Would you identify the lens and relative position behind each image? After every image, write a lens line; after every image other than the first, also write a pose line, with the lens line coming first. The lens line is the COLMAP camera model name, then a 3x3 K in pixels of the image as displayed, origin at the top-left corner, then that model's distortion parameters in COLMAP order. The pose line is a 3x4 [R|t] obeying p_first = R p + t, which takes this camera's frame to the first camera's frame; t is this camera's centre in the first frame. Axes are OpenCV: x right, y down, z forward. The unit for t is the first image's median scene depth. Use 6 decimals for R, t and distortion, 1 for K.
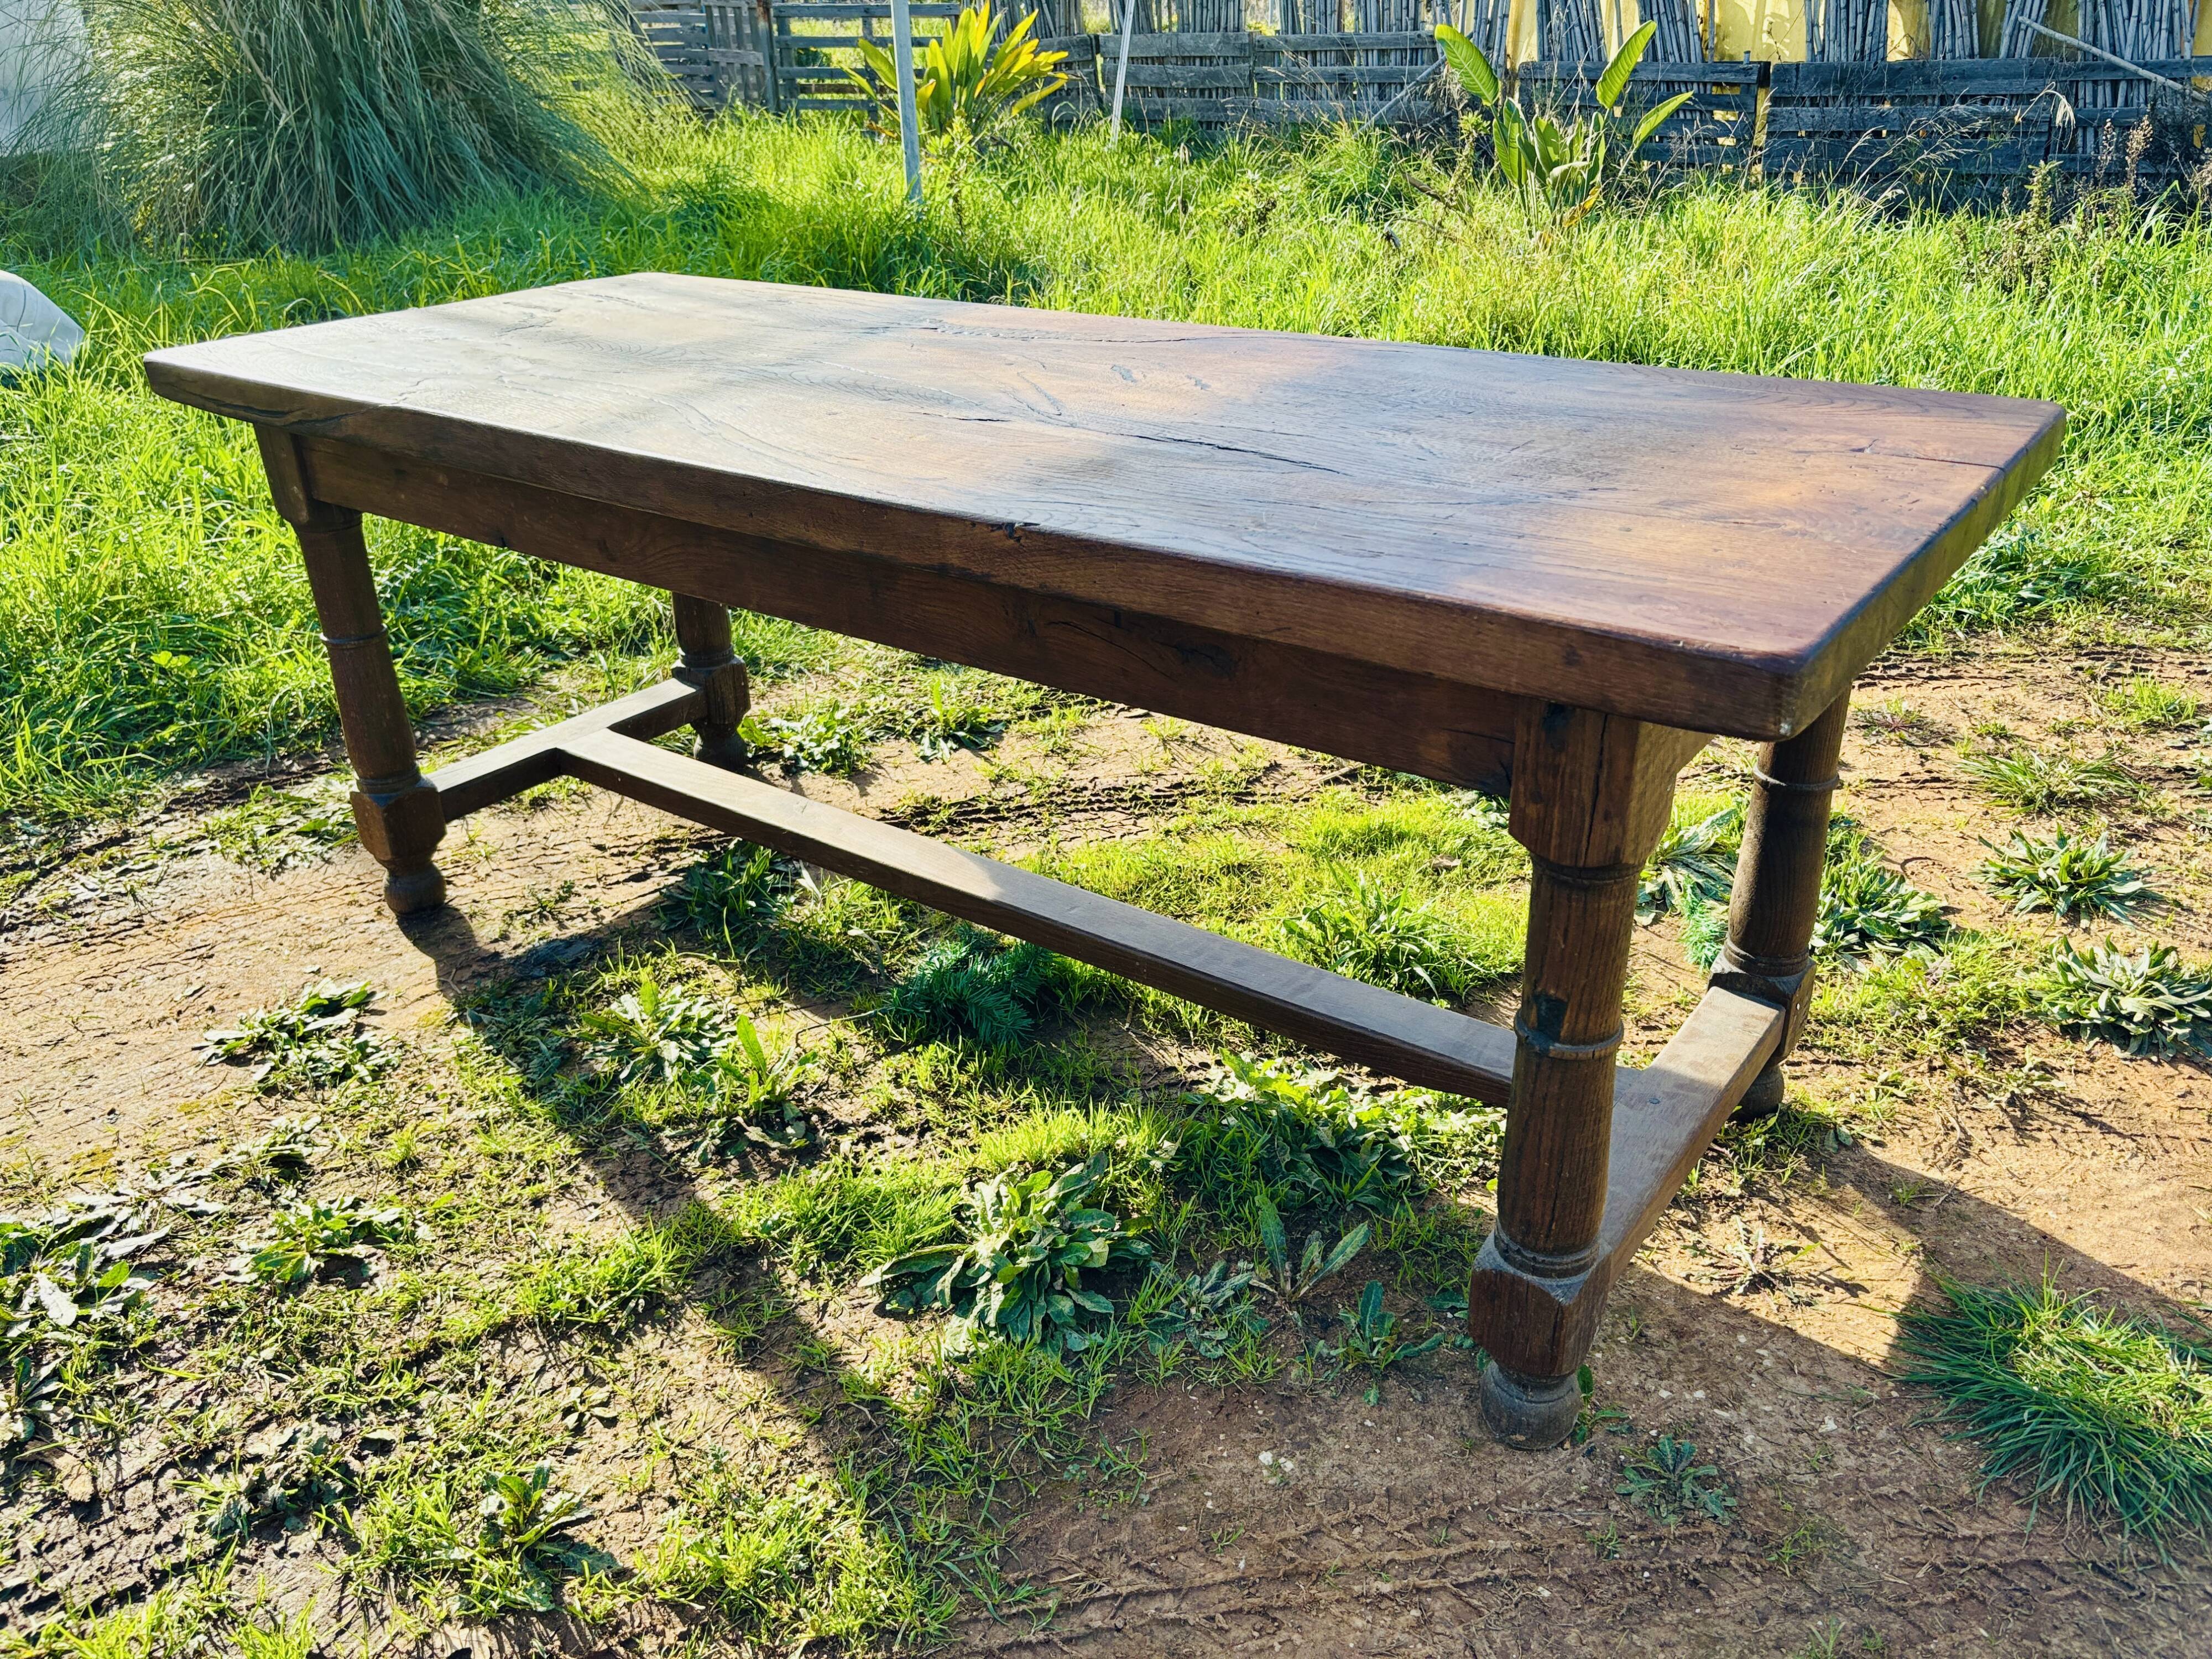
lens RADIAL K [[1668.2, 0, 1106.0], [0, 1668.2, 829.5], [0, 0, 1]] dist [0.037669, -0.031576]
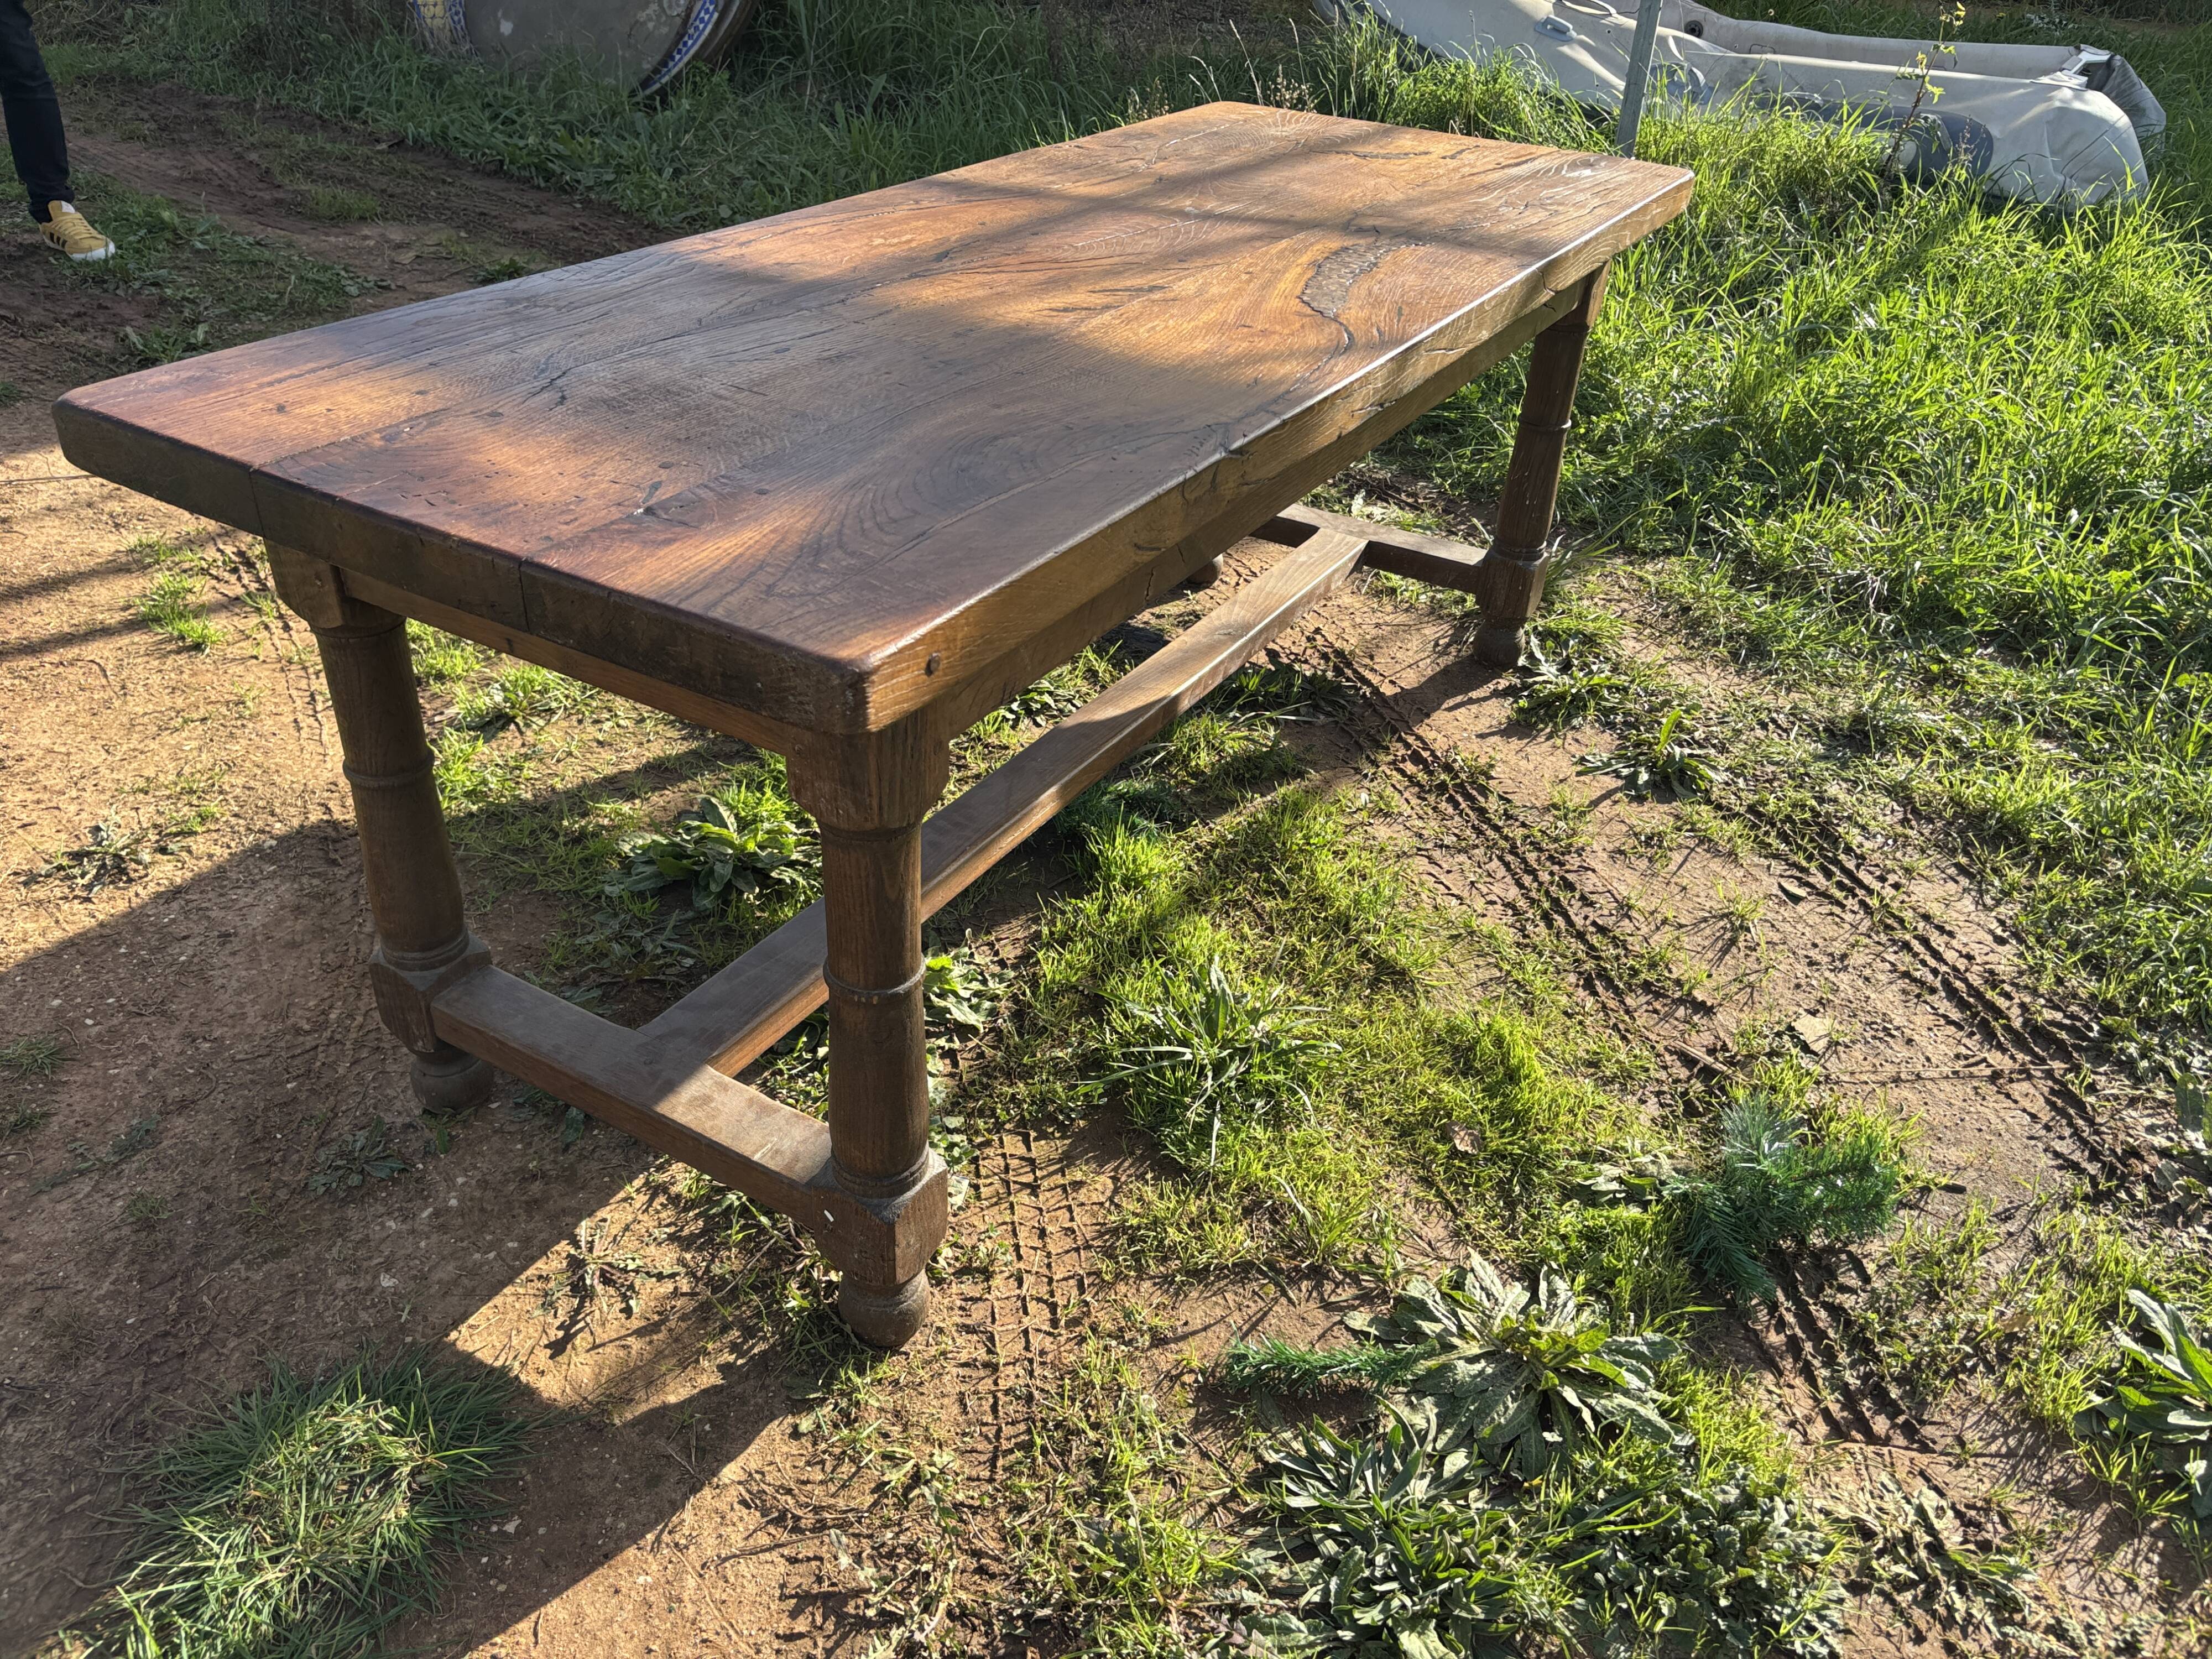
lens RADIAL K [[1683.9, 0, 1106.0], [0, 1683.9, 829.5], [0, 0, 1]] dist [0.041714, -0.045977]
pose [[0.104052, 0.556412, -0.824366, 0.967945], [-0.481879, 0.753284, 0.447612, -0.456620], [0.870038, 0.350670, 0.346504, 0.736650]]
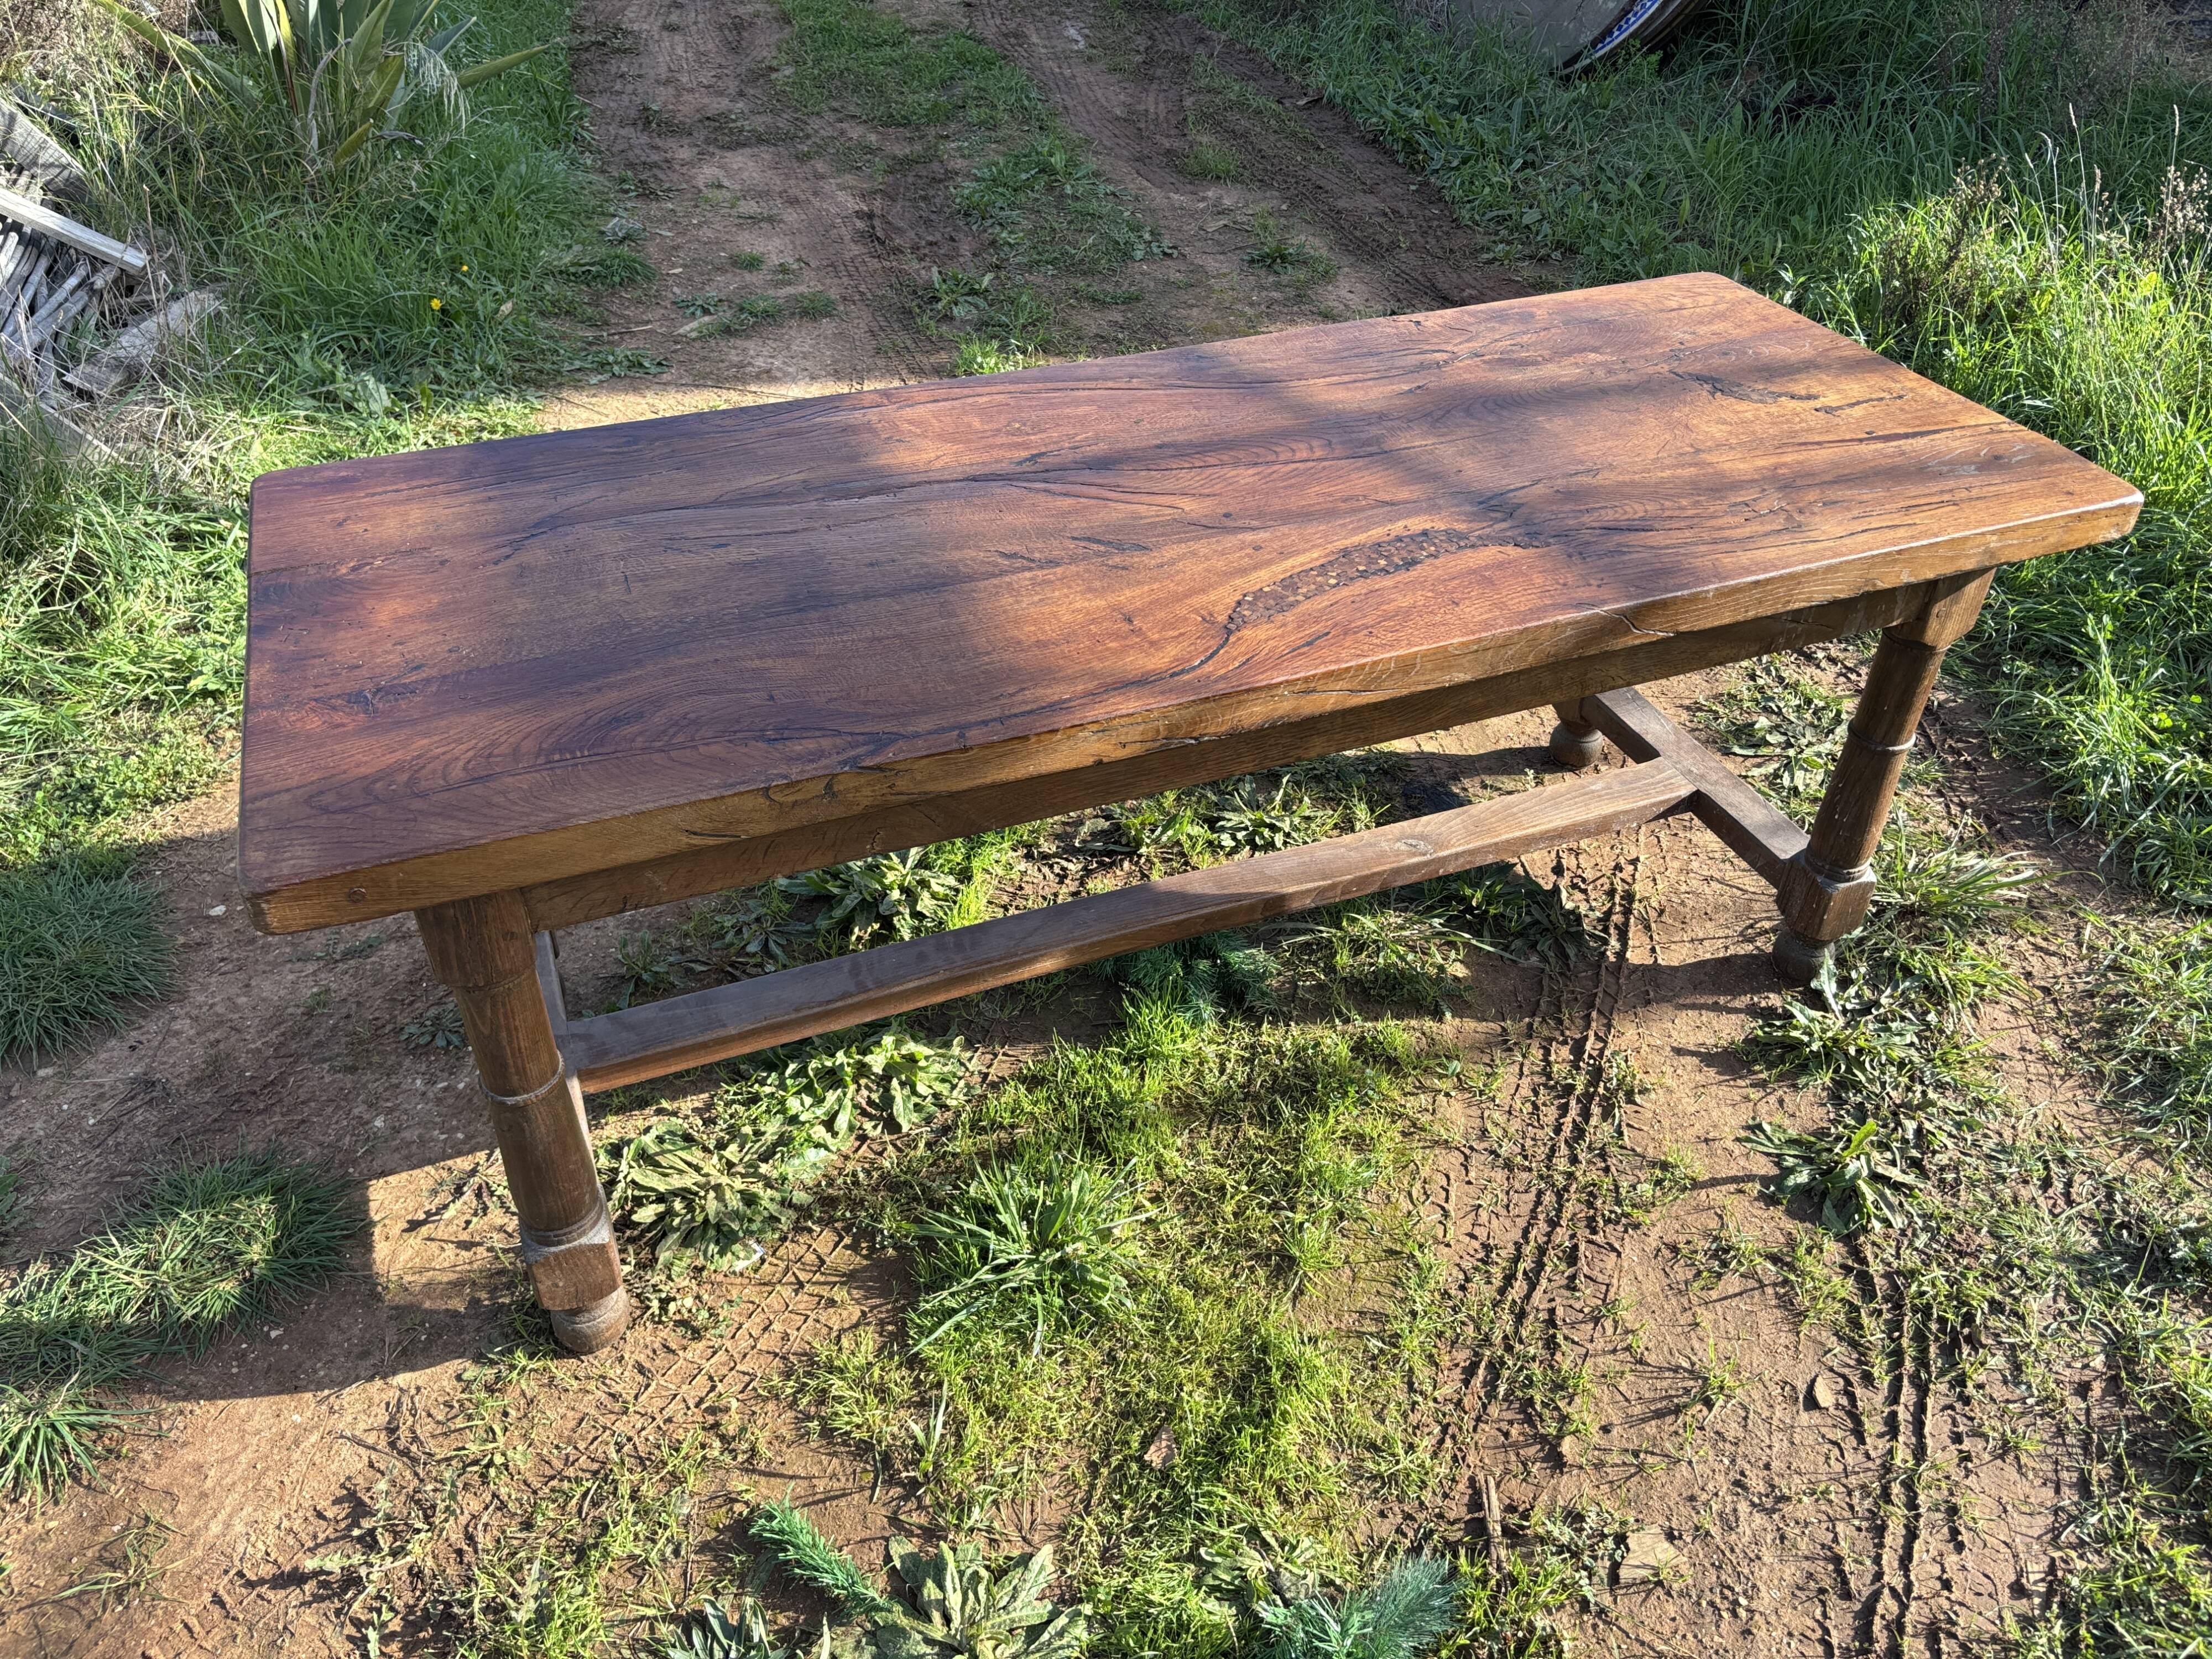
lens RADIAL K [[1668.2, 0, 1106.0], [0, 1668.2, 829.5], [0, 0, 1]] dist [0.037669, -0.031576]
pose [[-0.531686, 0.535023, -0.656552, 0.734745], [-0.363364, 0.556133, 0.747451, -0.894321], [0.765034, 0.635976, -0.101280, 1.175116]]
